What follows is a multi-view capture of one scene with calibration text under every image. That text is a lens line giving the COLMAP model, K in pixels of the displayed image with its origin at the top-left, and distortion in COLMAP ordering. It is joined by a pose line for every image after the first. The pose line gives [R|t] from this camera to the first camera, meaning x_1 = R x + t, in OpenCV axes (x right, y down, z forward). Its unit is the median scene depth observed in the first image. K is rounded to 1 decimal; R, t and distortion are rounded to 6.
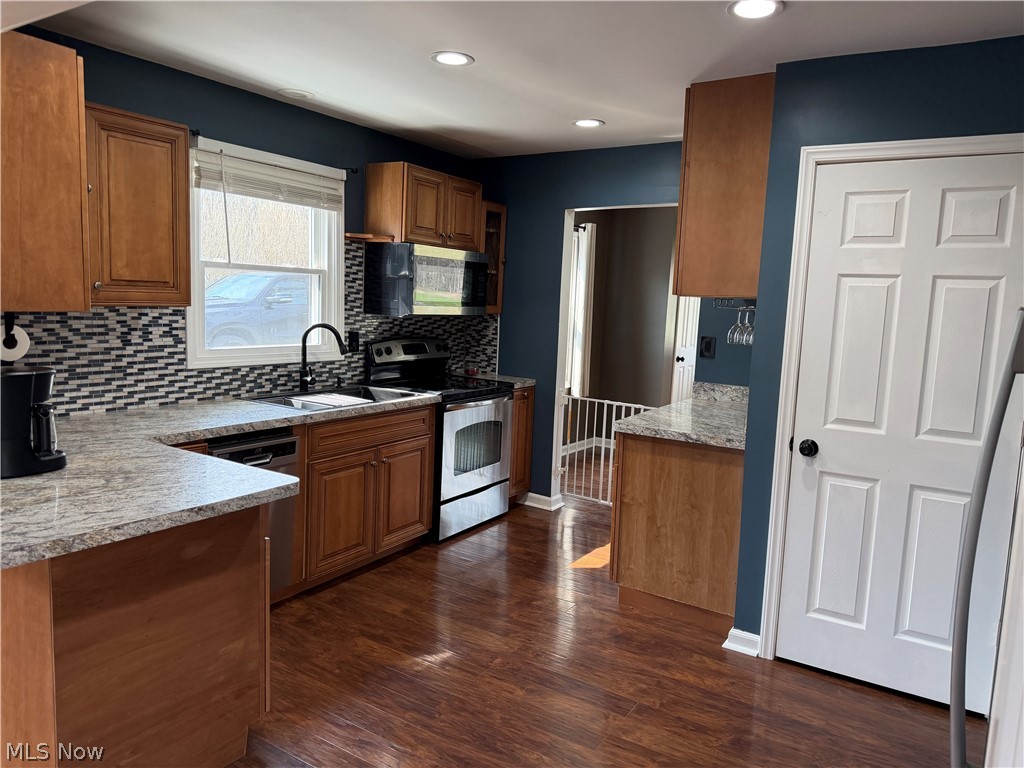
lens RADIAL K [[719.7, 0, 514.7], [0, 719.7, 385.7], [0, 0, 1]] dist [0.006085, -0.018323]
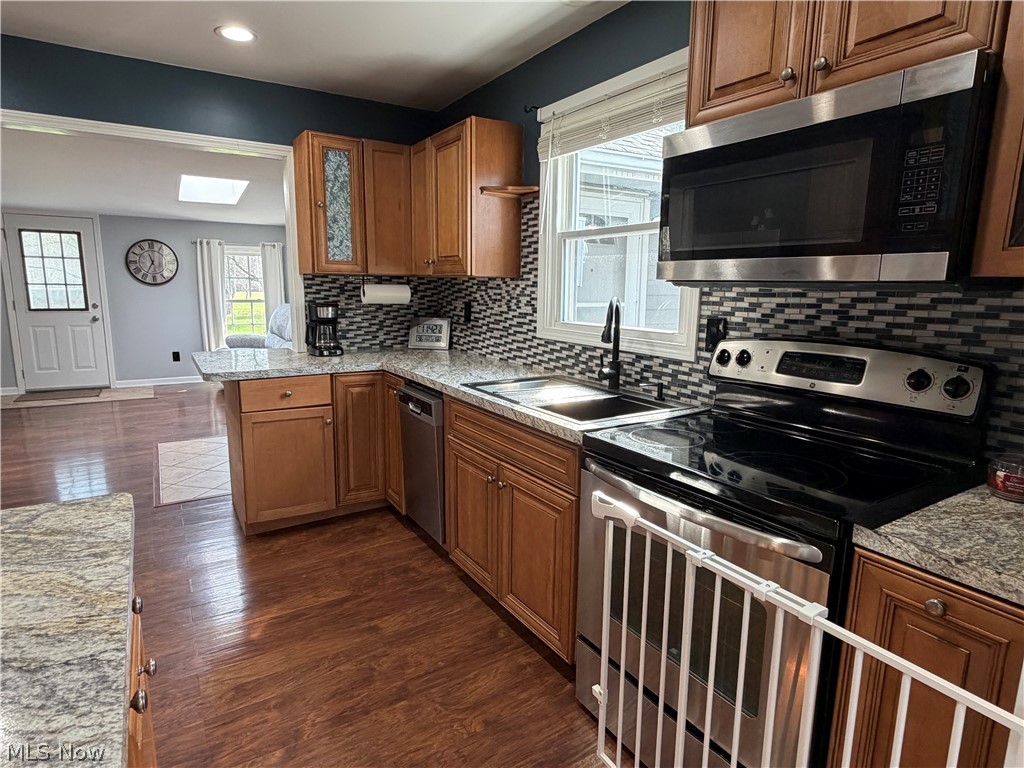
lens RADIAL K [[573.0, 0, 510.0], [0, 573.0, 387.6], [0, 0, 1]] dist [0.001401, 0.000185]
pose [[-0.426863, 0.108598, -0.897772, 0.352556], [-0.145596, 0.971559, 0.186750, -0.106902], [0.892519, 0.210429, -0.398911, 1.359686]]
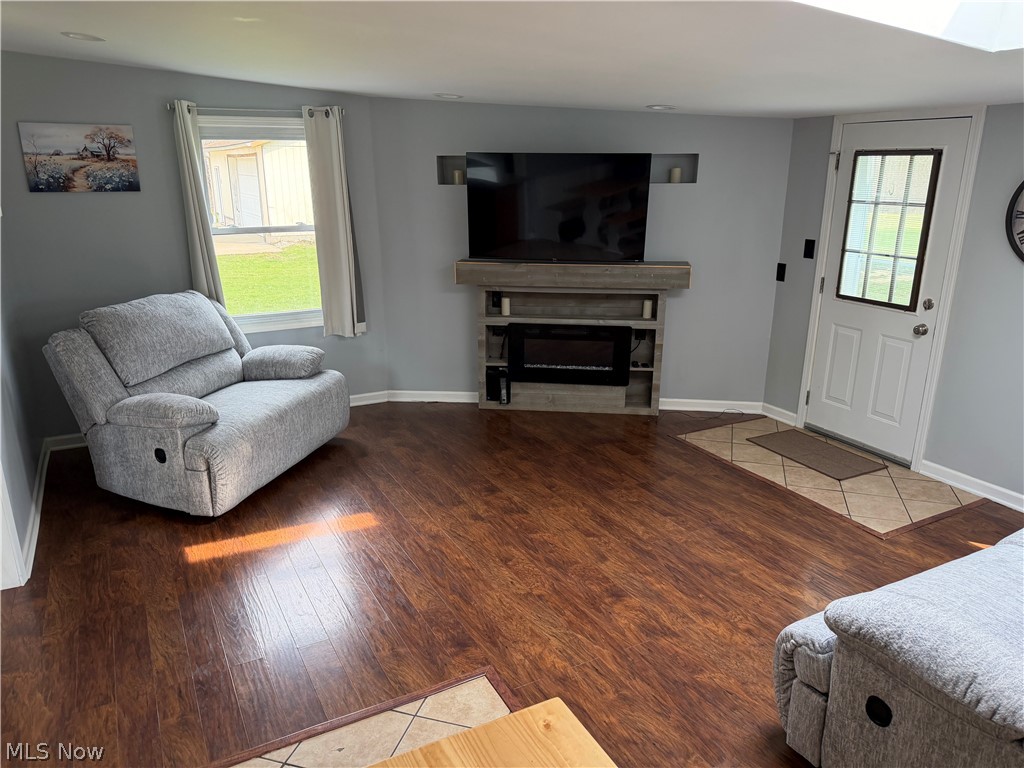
lens RADIAL K [[719.7, 0, 516.0], [0, 719.7, 389.7], [0, 0, 1]] dist [0.006085, -0.018323]
pose [[-0.877617, -0.186221, 0.441713, -0.819423], [0.013876, 0.911204, 0.411722, -0.177499], [-0.479162, 0.367464, -0.797104, 0.553522]]
